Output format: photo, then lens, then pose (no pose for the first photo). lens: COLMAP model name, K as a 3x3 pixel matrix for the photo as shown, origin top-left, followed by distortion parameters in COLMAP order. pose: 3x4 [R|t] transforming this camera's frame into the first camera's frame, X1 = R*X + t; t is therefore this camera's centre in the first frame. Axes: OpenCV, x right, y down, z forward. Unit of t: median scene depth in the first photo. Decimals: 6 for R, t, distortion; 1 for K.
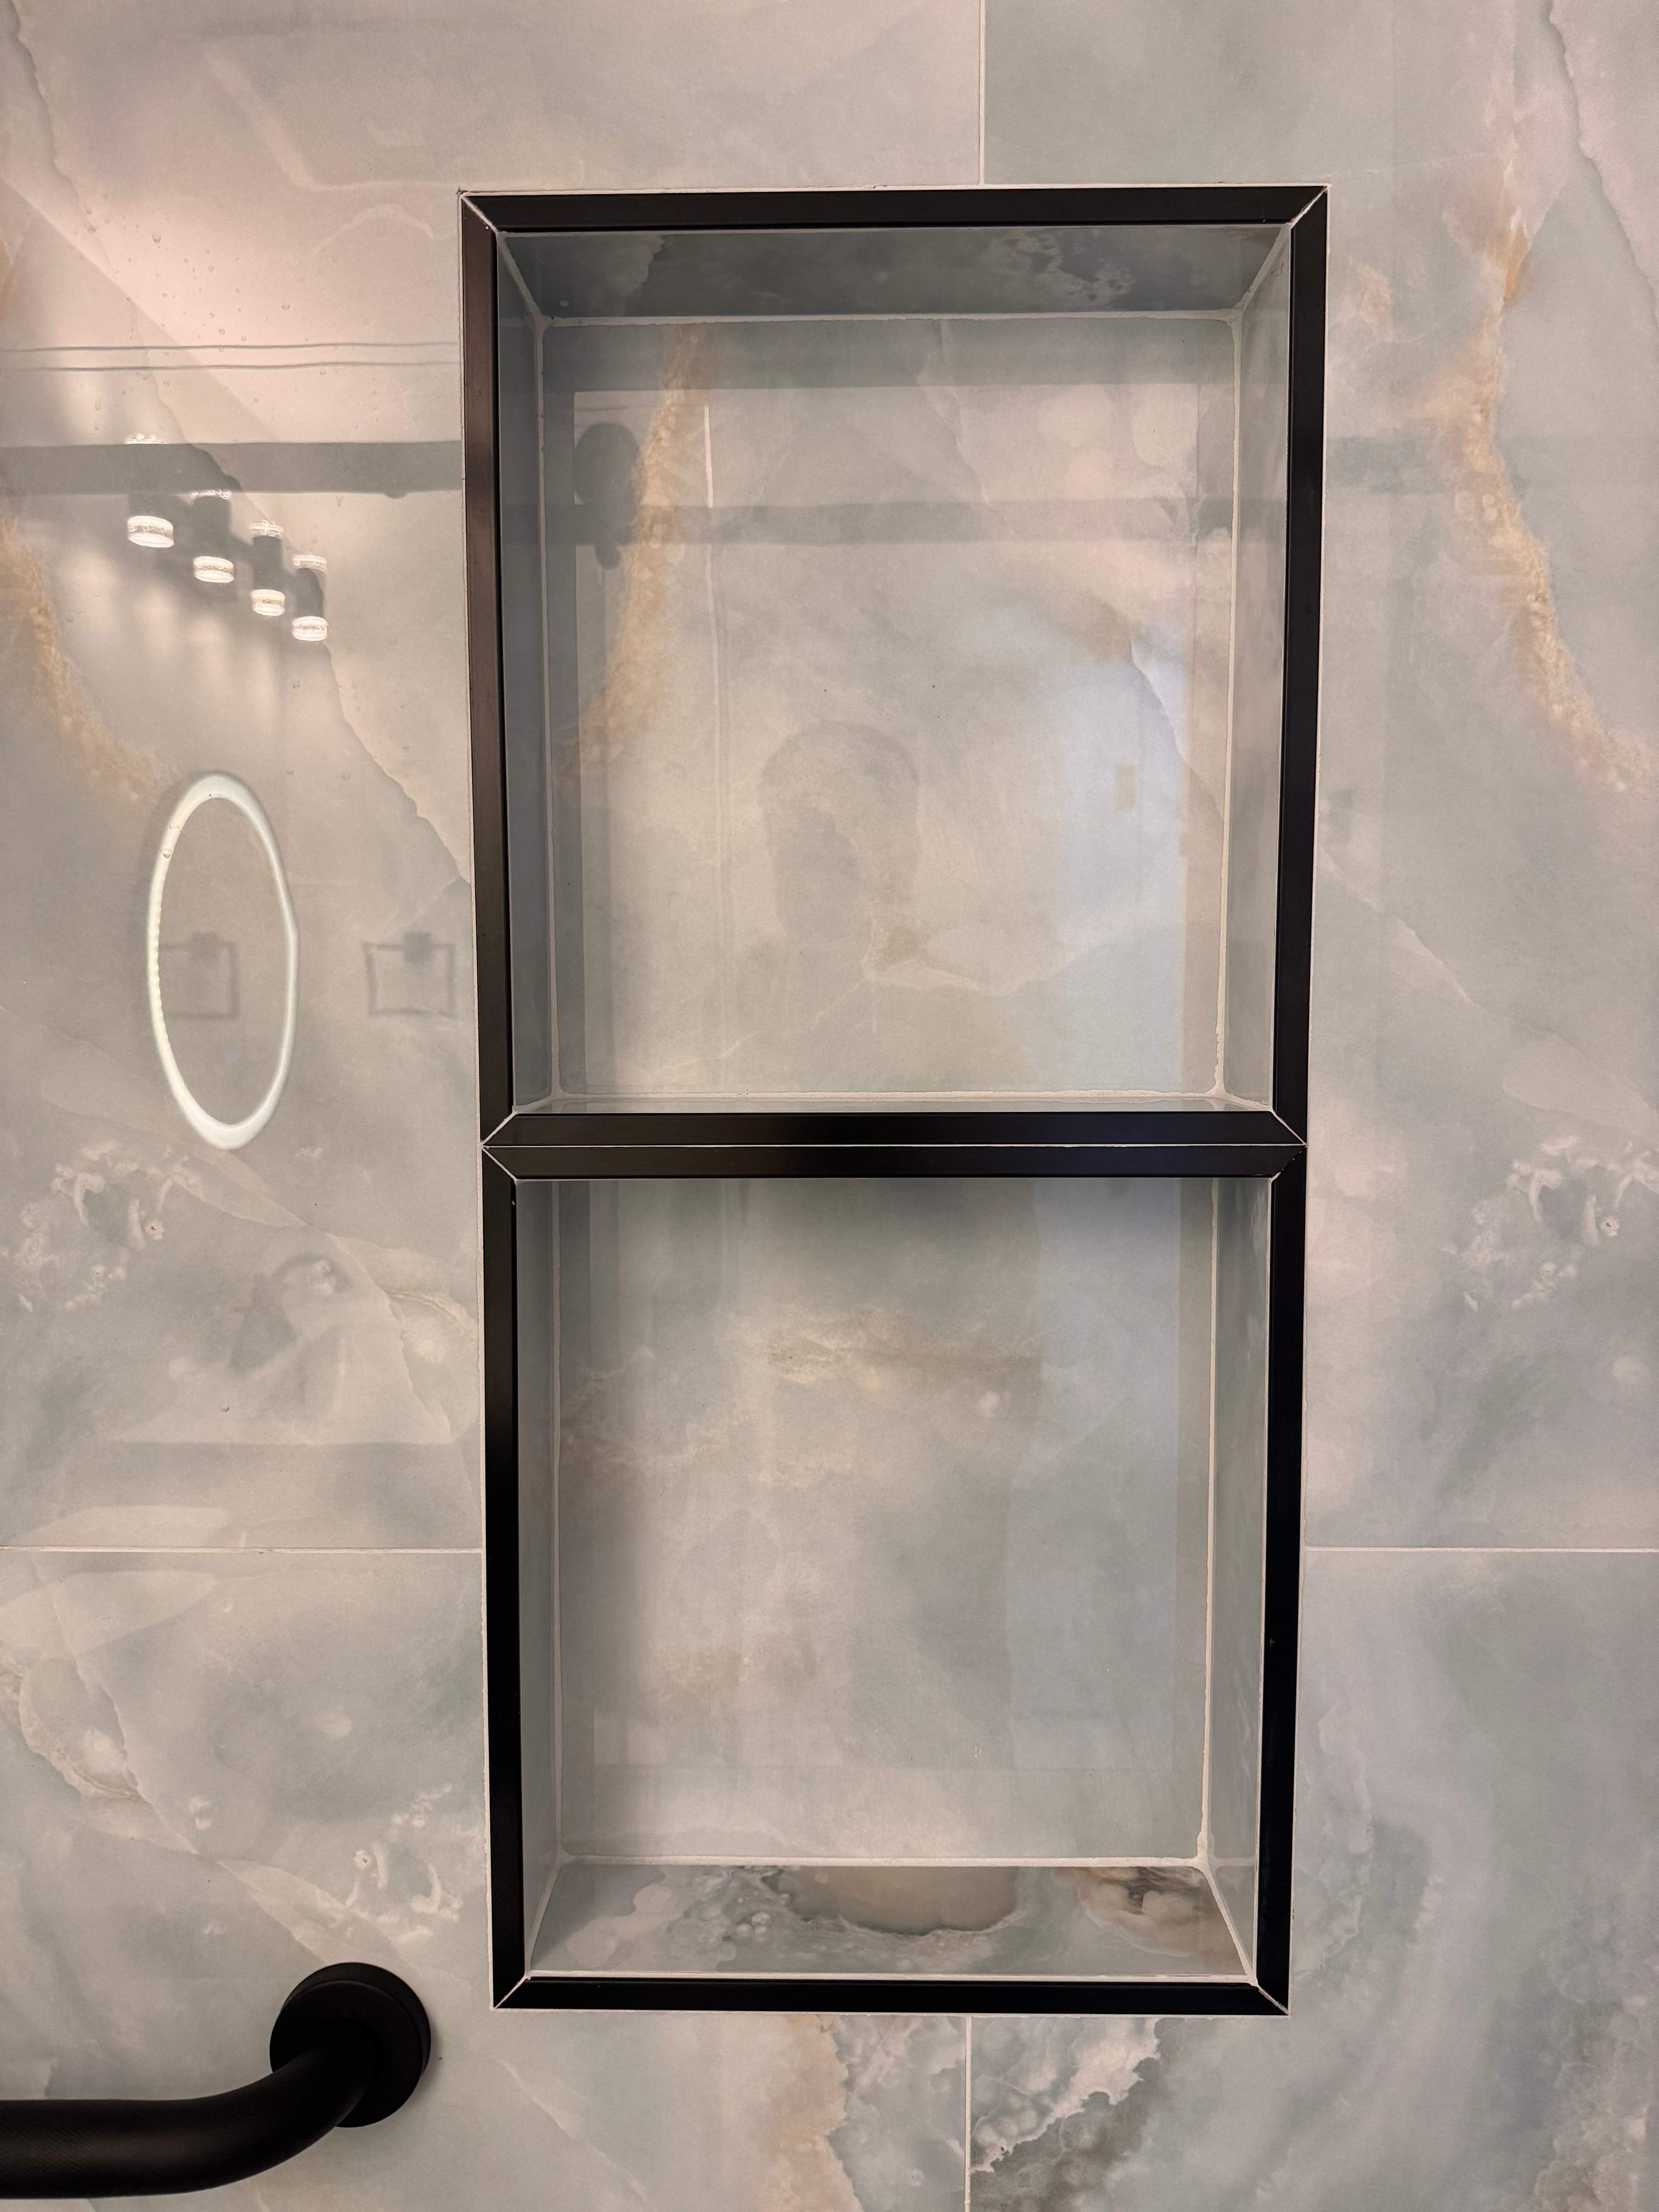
lens RADIAL K [[1585.1, 0, 824.3], [0, 1585.1, 1108.0], [0, 0, 1]] dist [0.024696, -0.027015]
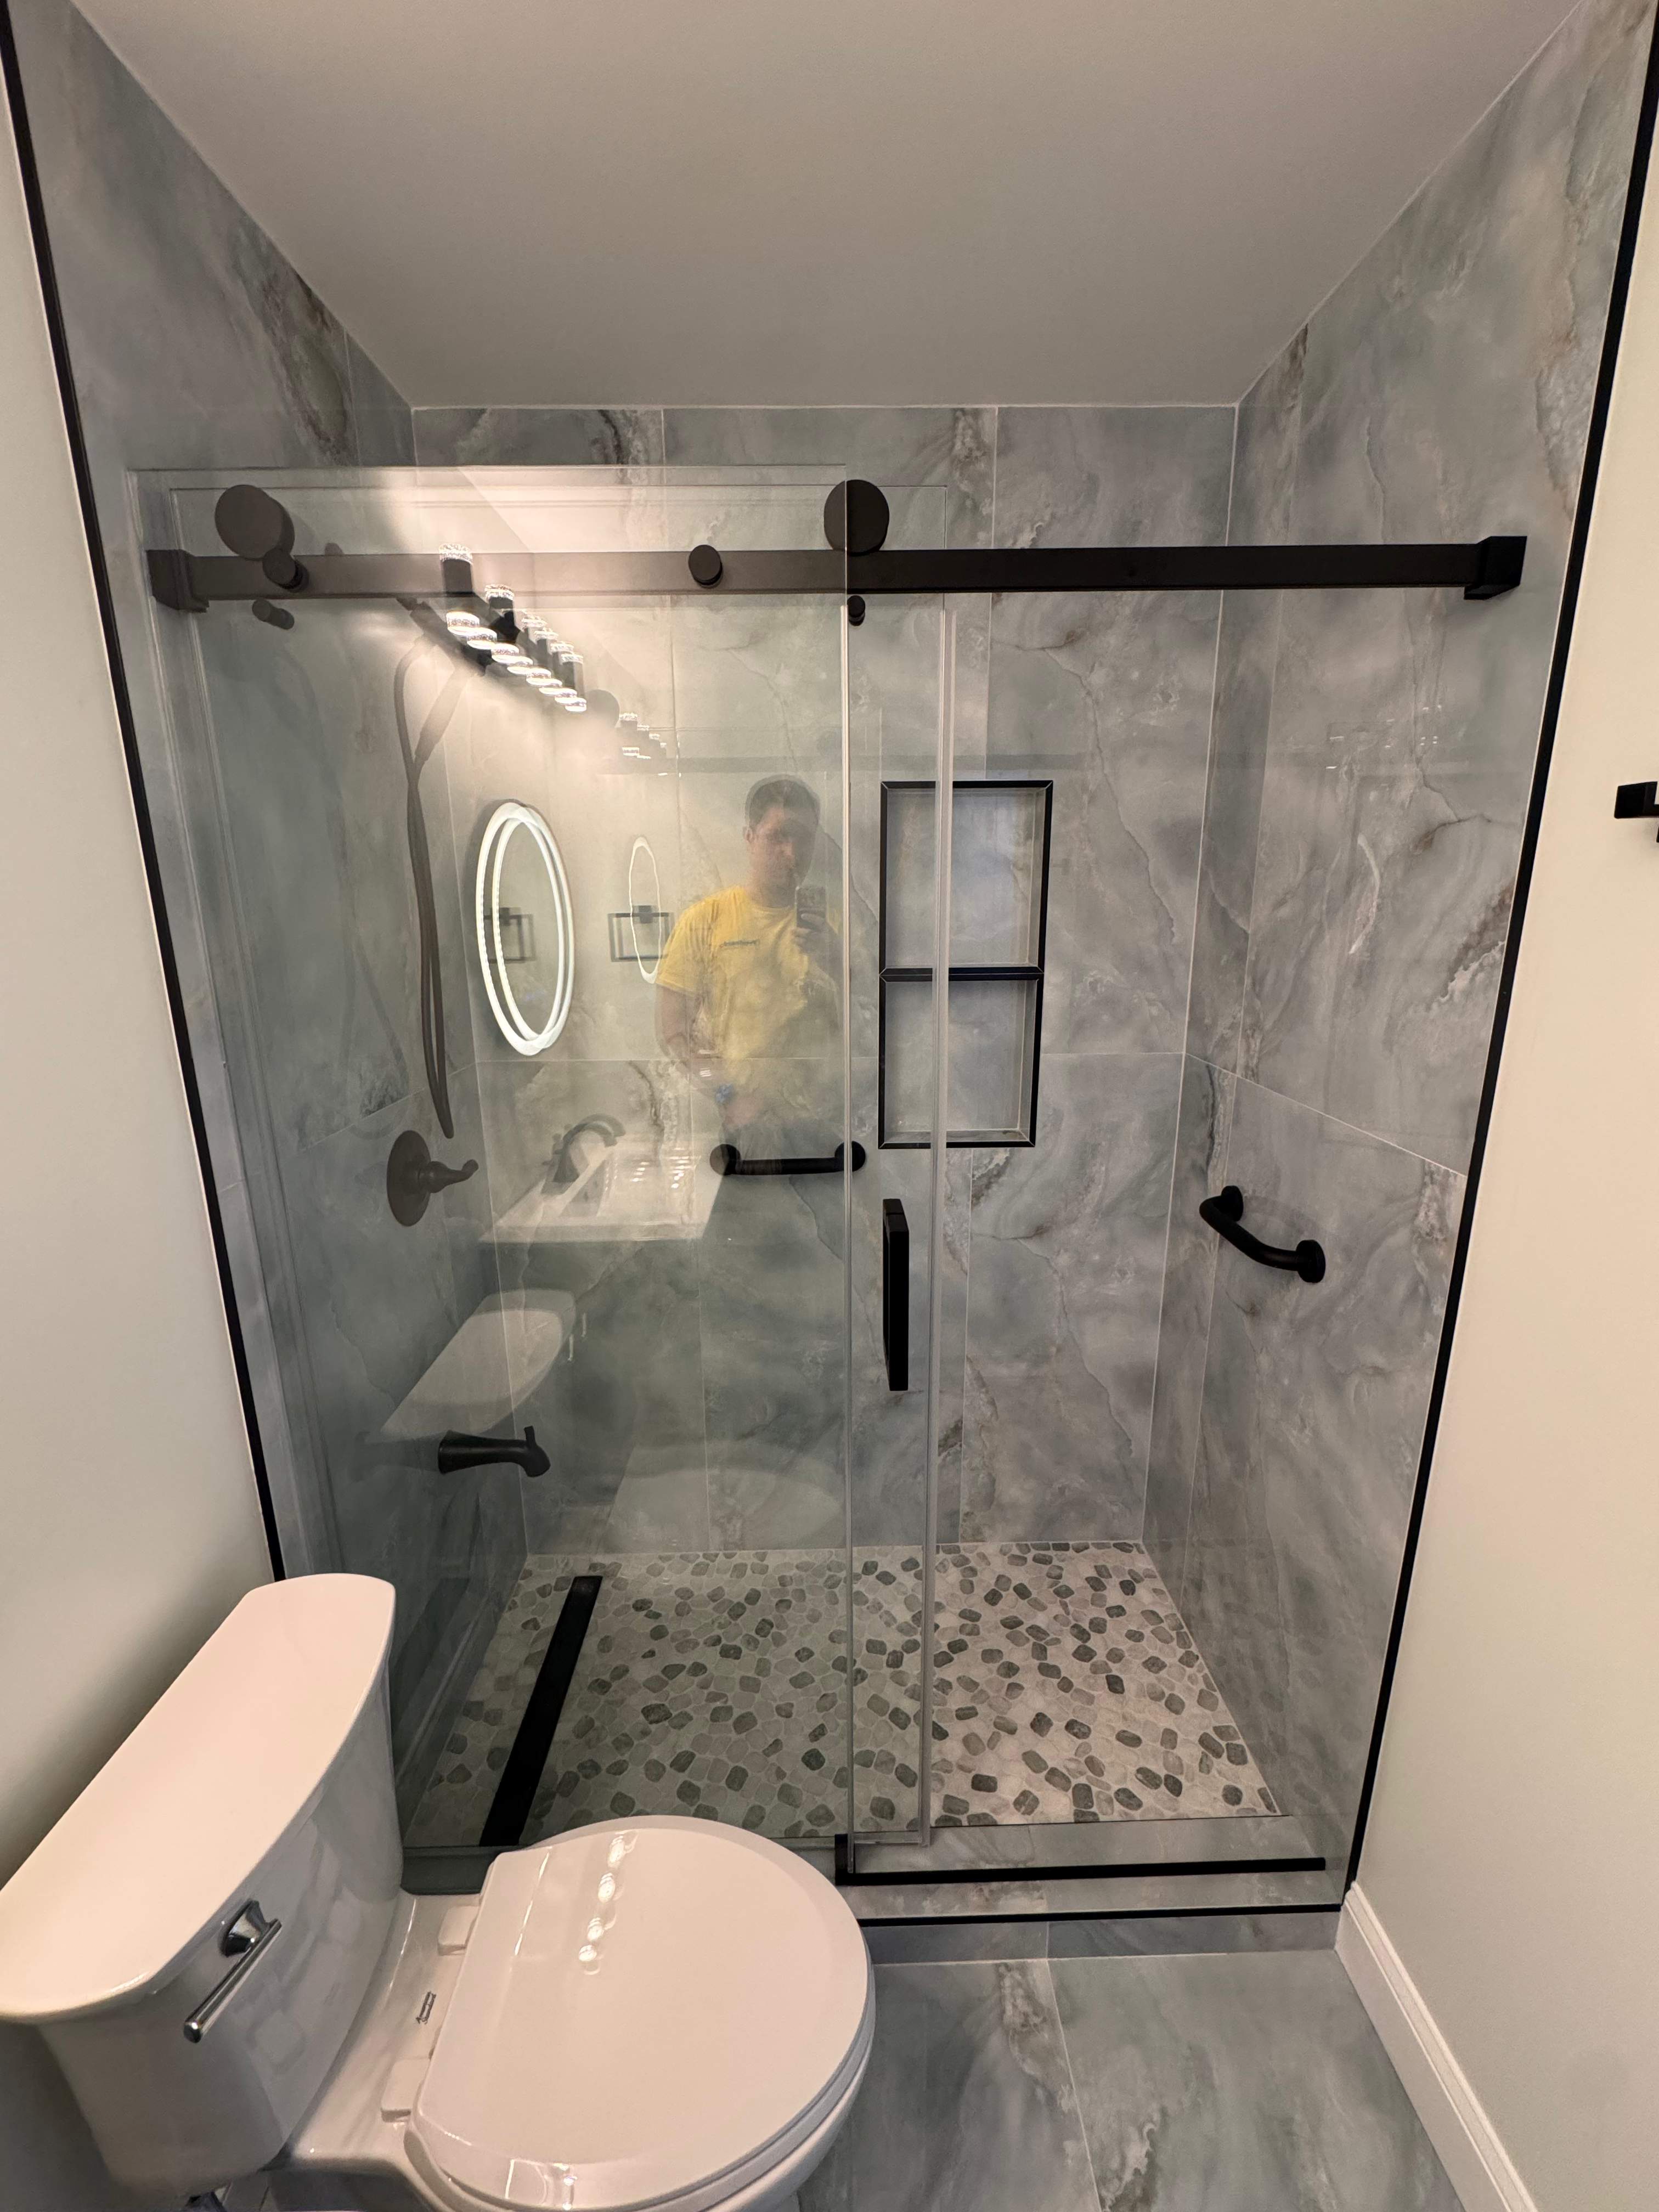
lens RADIAL K [[886.2, 0, 827.8], [0, 886.2, 1101.0], [0, 0, 1]] dist [-0.002665, 0.000228]
pose [[0.999475, -0.013400, 0.029507, -0.446811], [0.008535, 0.987209, 0.159201, -0.029478], [-0.031263, -0.158866, 0.986805, -1.725709]]
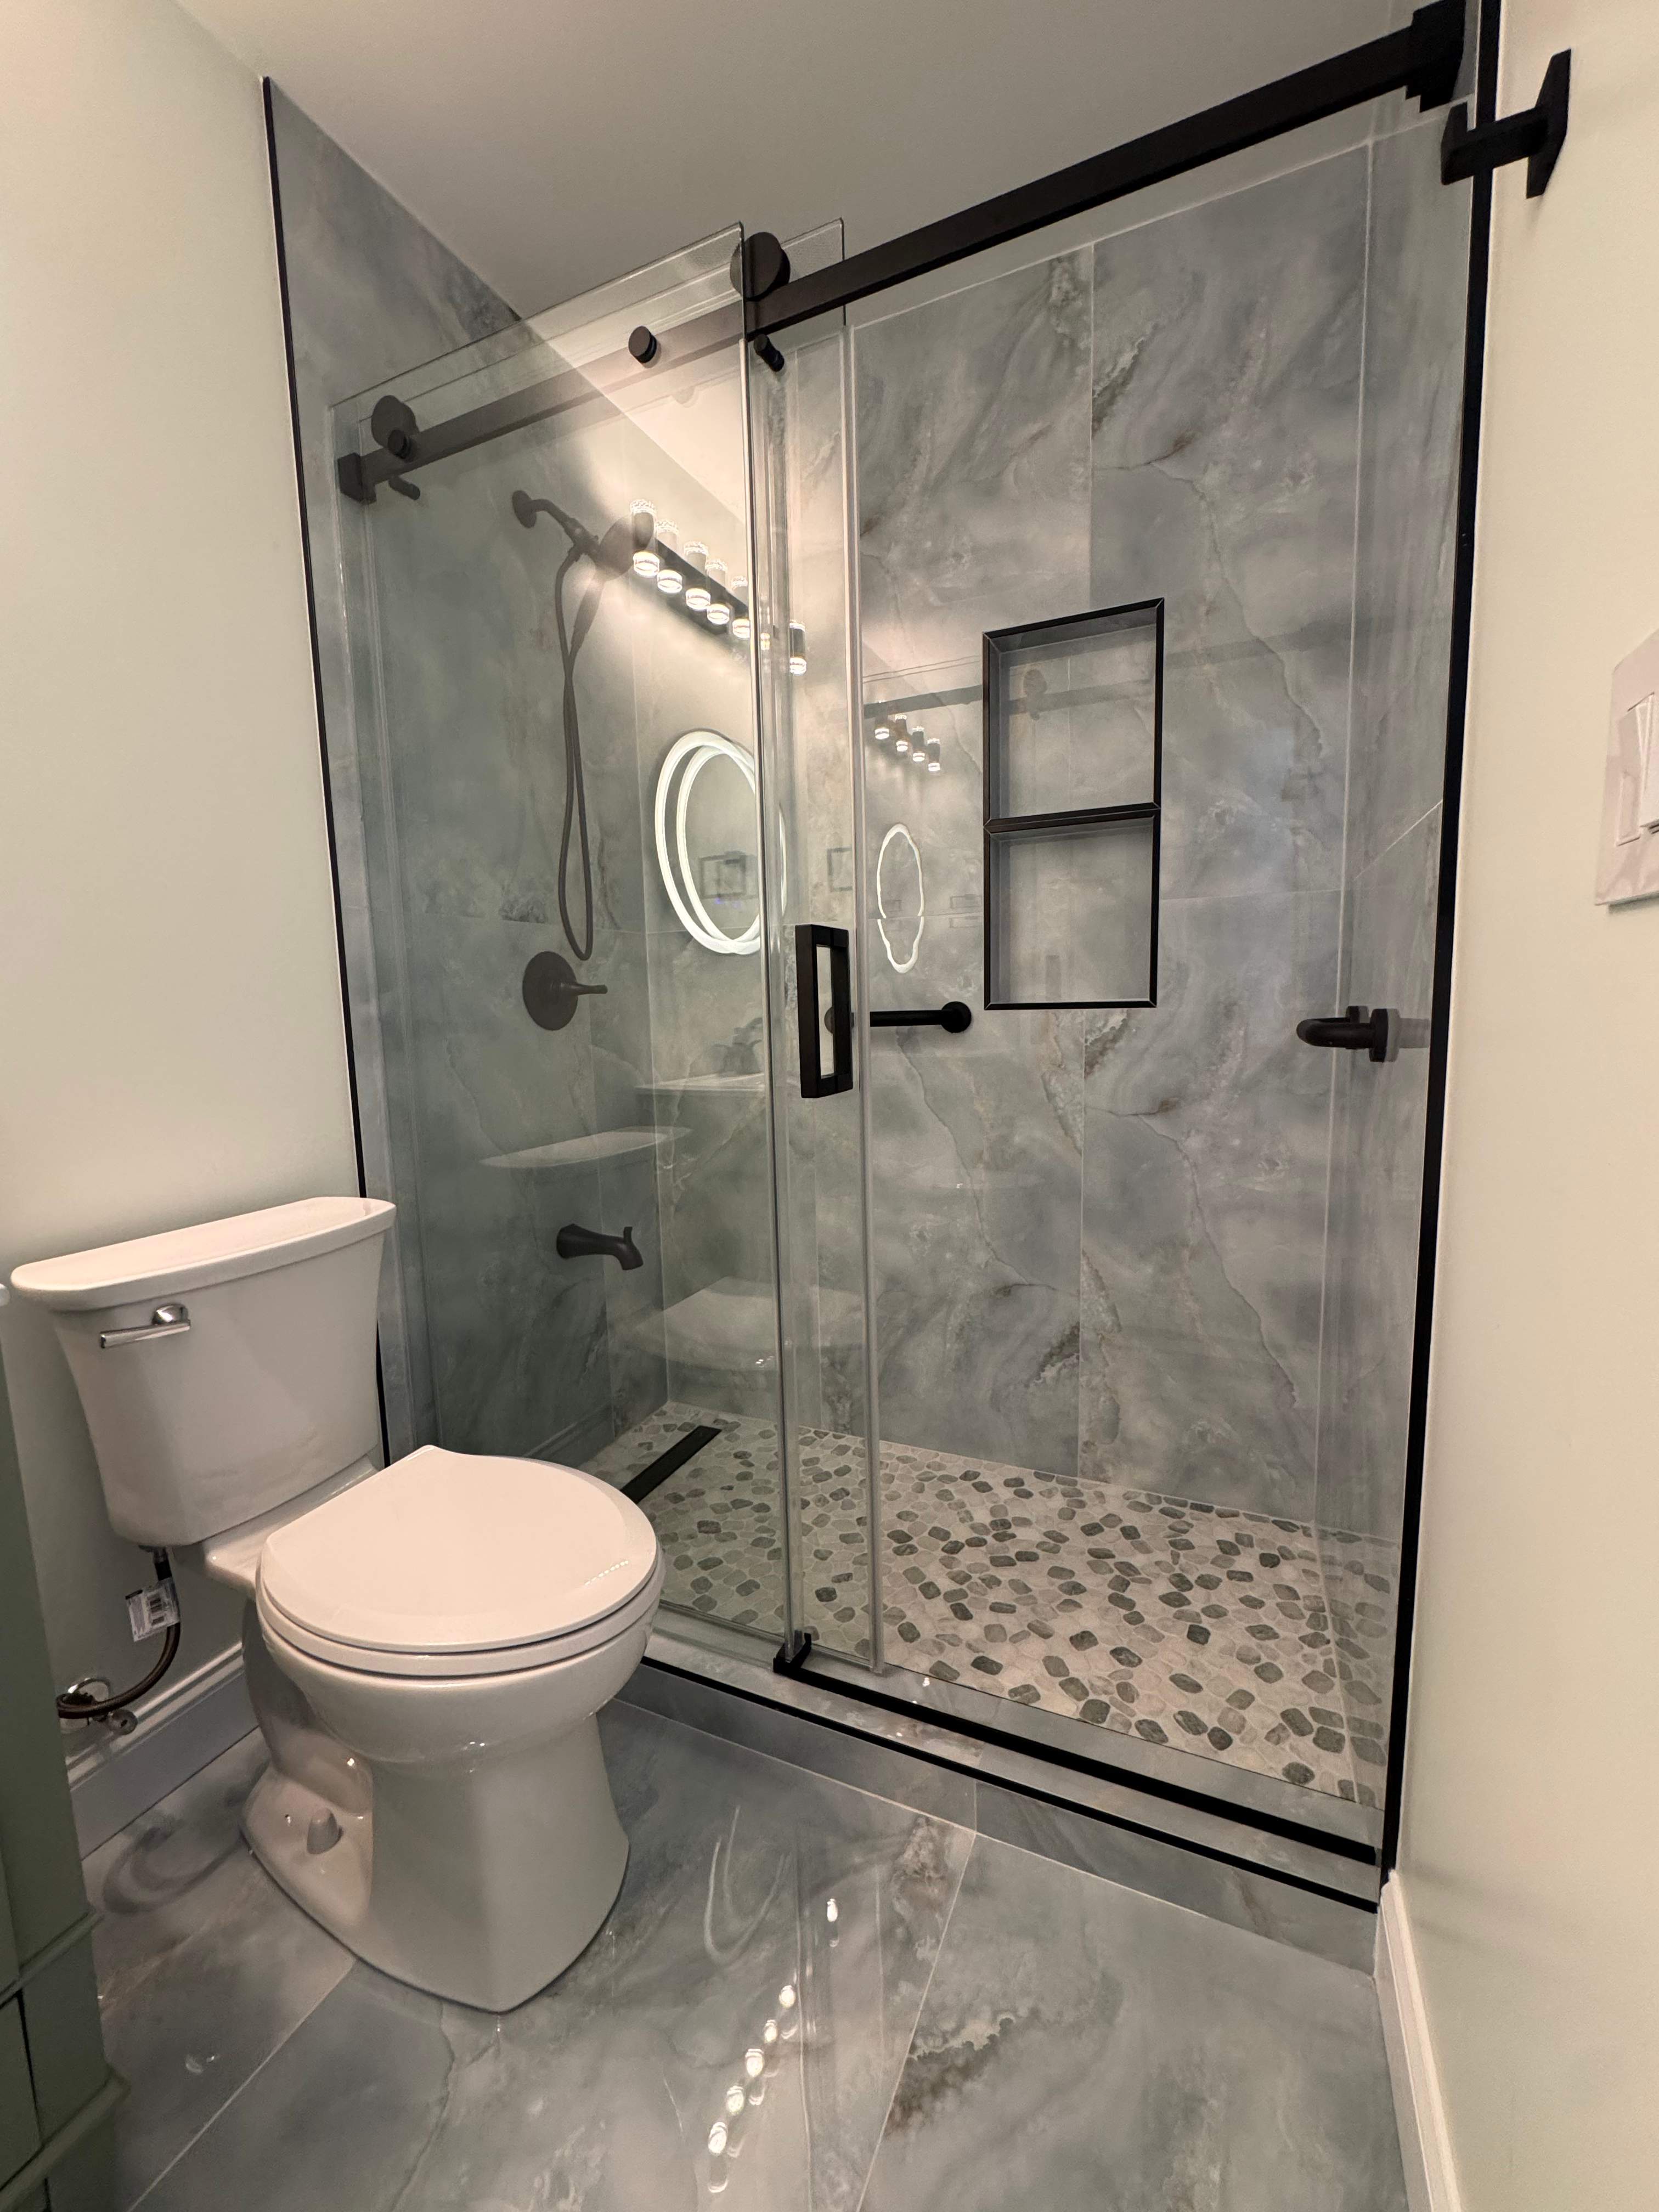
lens RADIAL K [[886.2, 0, 828.9], [0, 886.2, 1101.2], [0, 0, 1]] dist [-0.002665, 0.000228]
pose [[0.916471, 0.025456, -0.399291, 0.446749], [-0.006640, 0.998804, 0.048436, 0.715876], [0.400046, -0.041739, 0.915544, -1.683045]]
